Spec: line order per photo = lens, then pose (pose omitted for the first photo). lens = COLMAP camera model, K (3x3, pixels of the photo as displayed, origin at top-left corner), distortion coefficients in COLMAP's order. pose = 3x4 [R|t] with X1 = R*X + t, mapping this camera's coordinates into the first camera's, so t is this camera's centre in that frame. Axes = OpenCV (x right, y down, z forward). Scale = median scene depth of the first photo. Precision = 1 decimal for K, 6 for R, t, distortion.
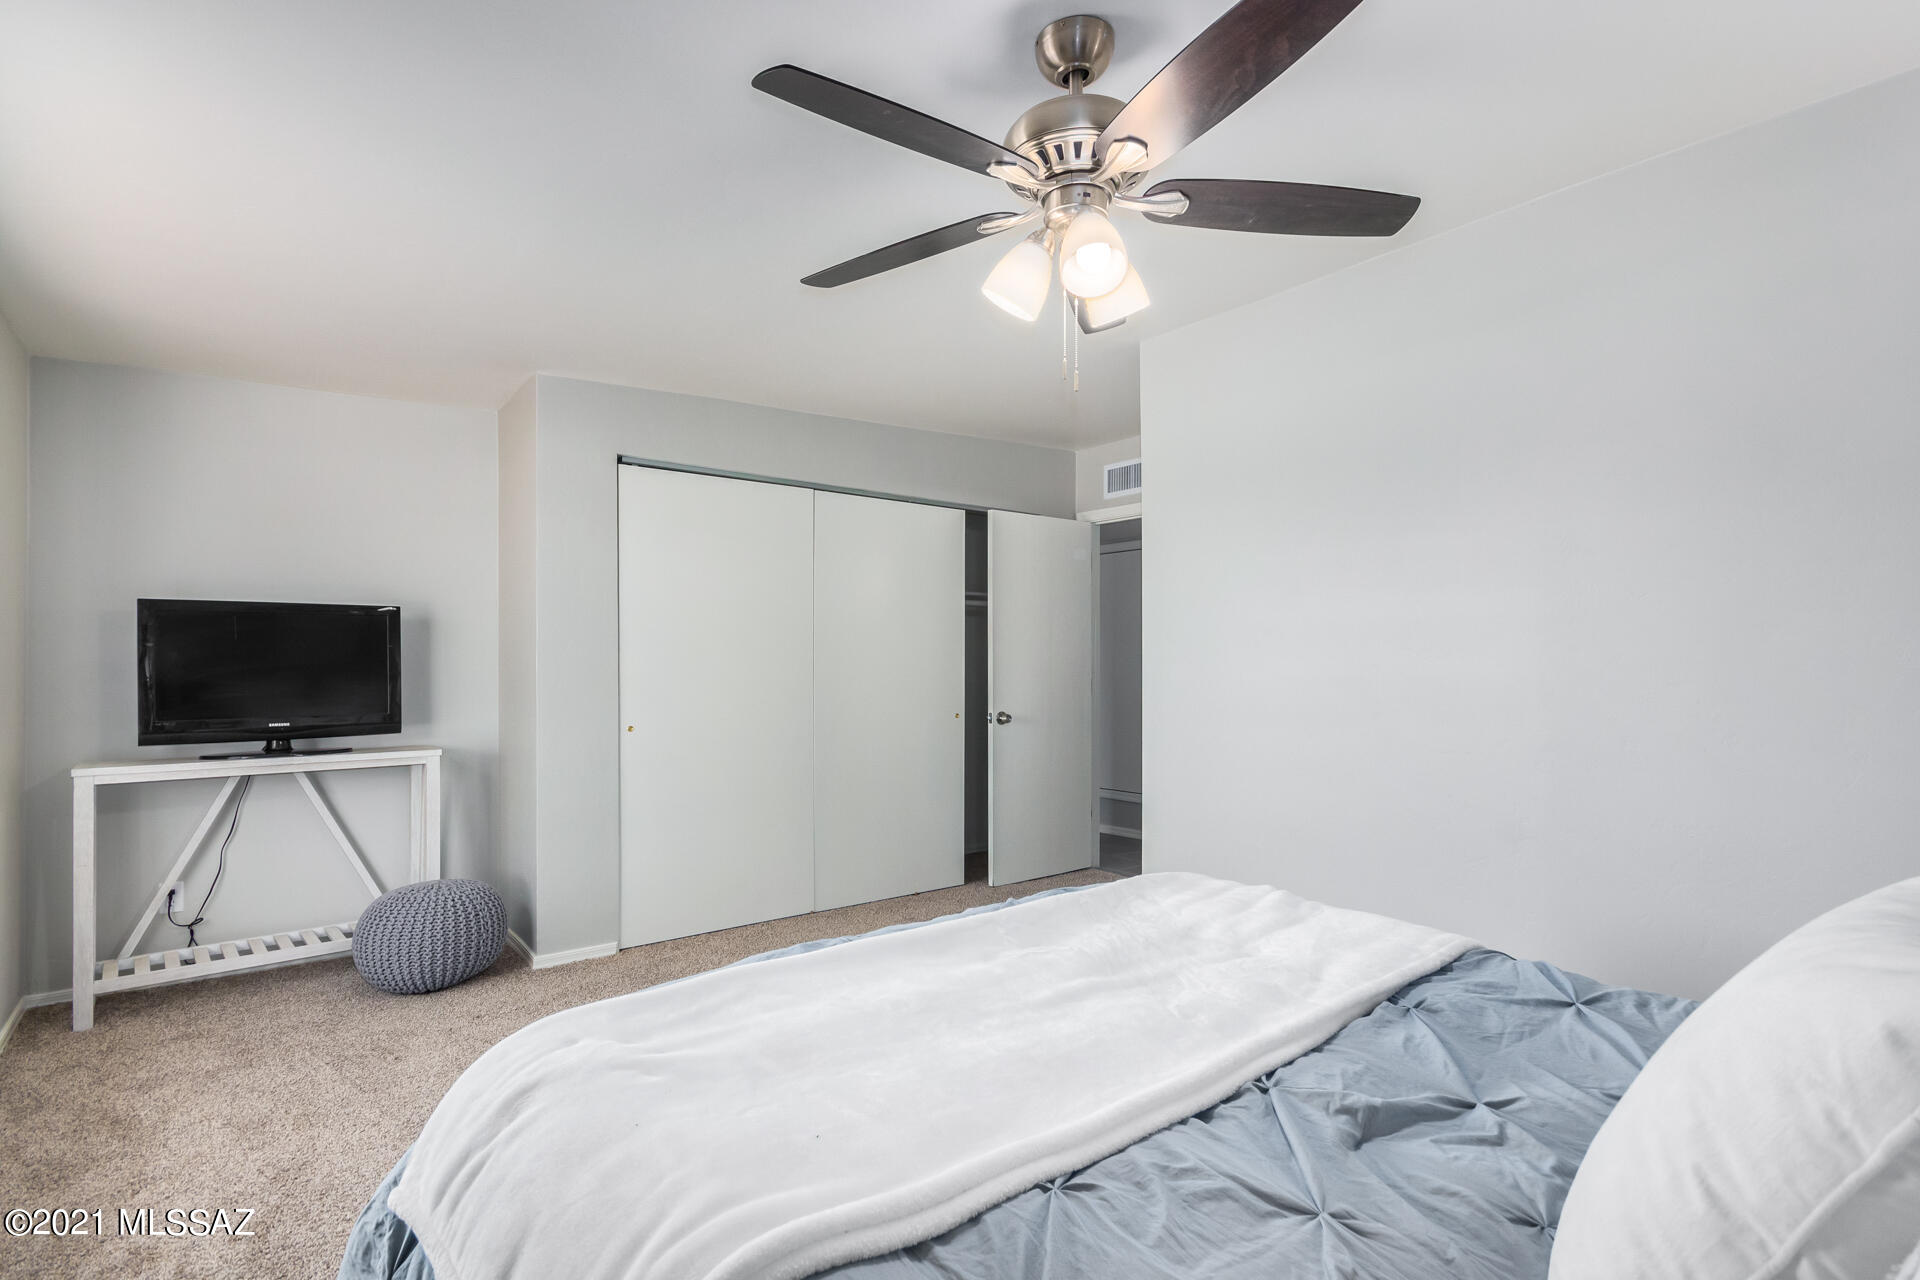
lens RADIAL K [[903.0, 0, 963.8], [0, 903.0, 650.1], [0, 0, 1]] dist [0.001523, 0.002479]
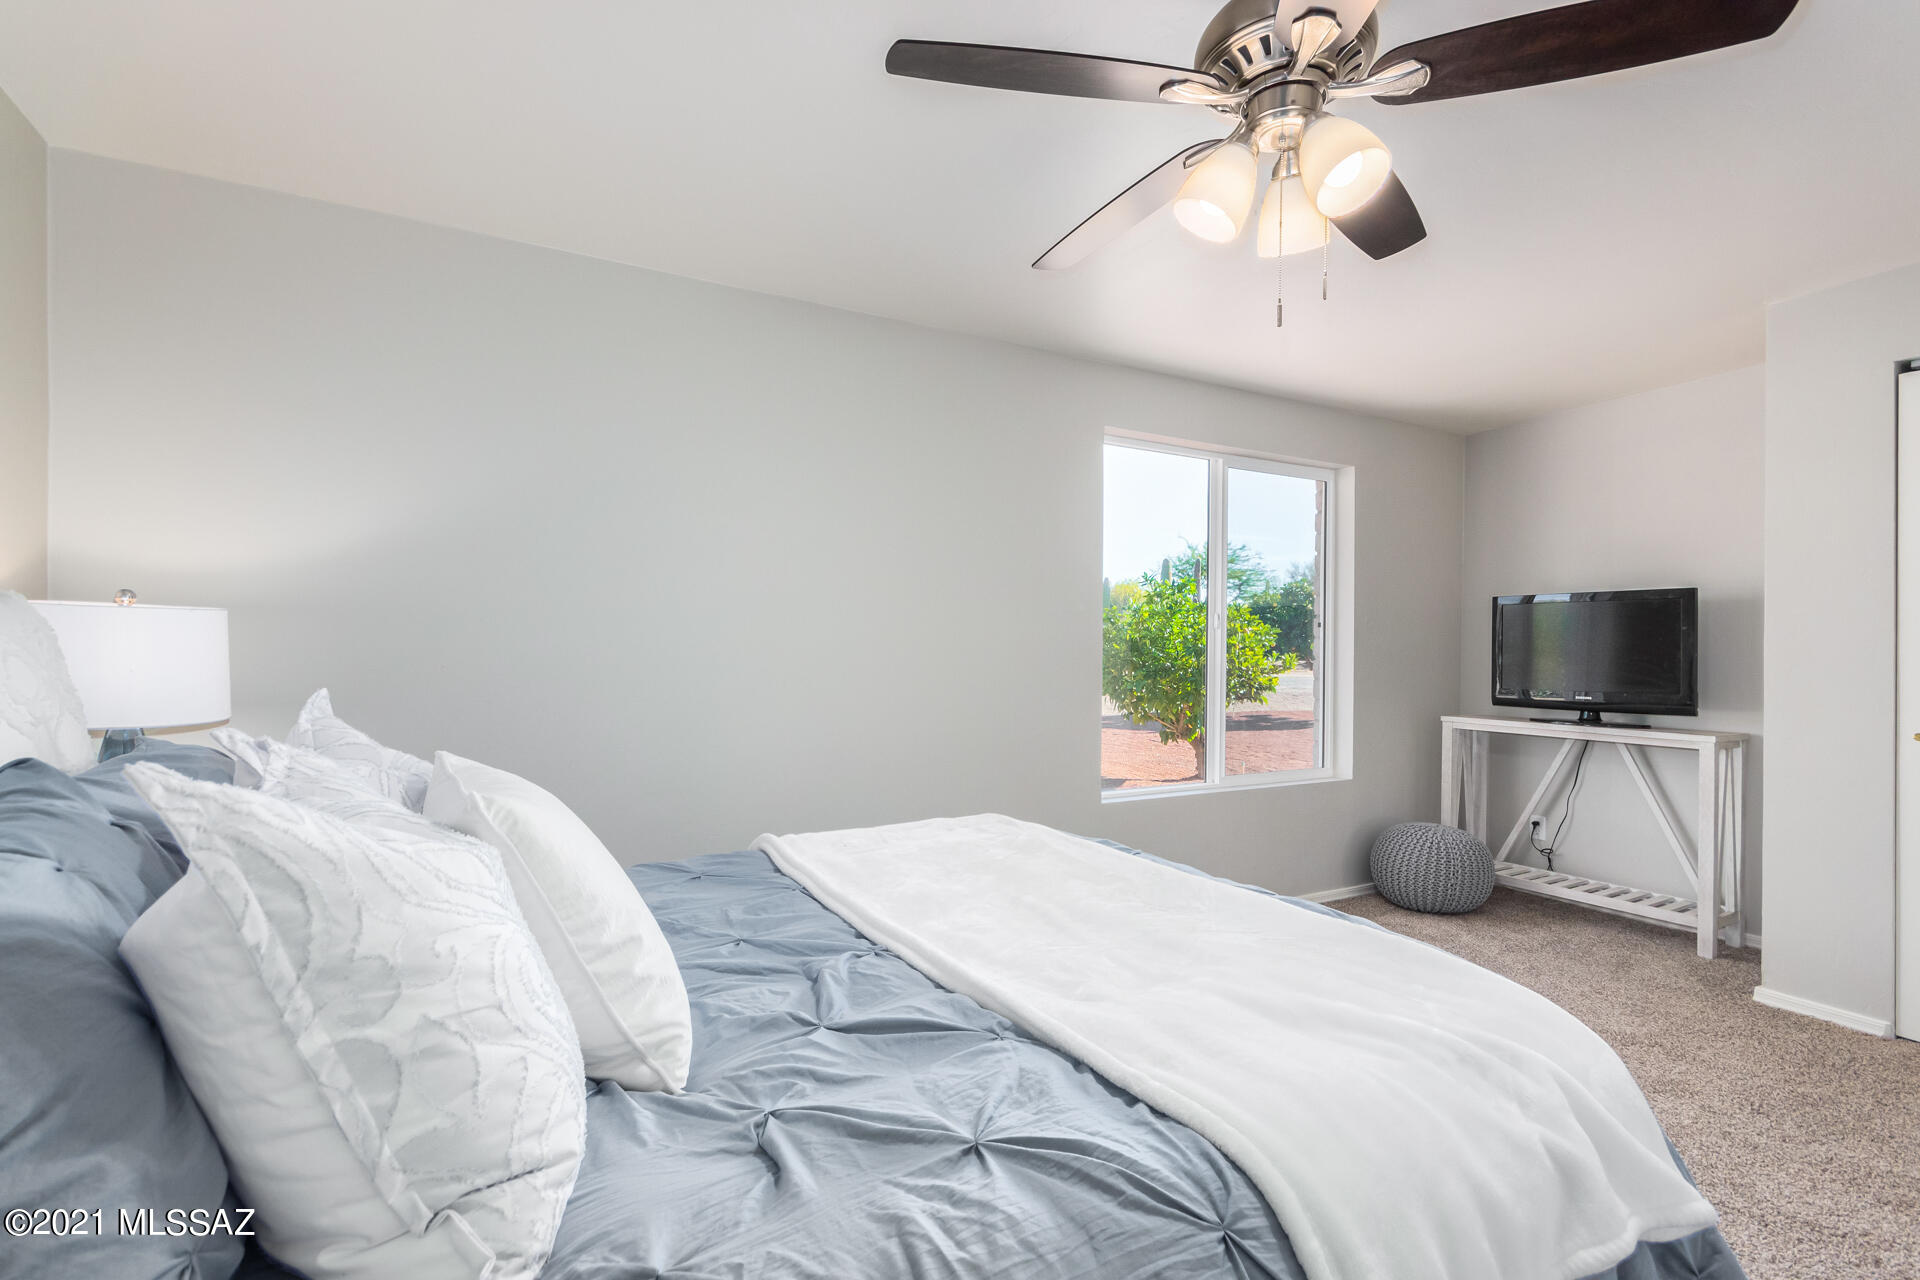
lens RADIAL K [[903.0, 0, 968.0], [0, 903.0, 649.5], [0, 0, 1]] dist [0.001523, 0.002479]
pose [[-0.159598, 0.010310, -0.987128, 0.507227], [0.017775, 0.999813, 0.007569, -0.002320], [0.987022, -0.016338, -0.159752, 0.404732]]
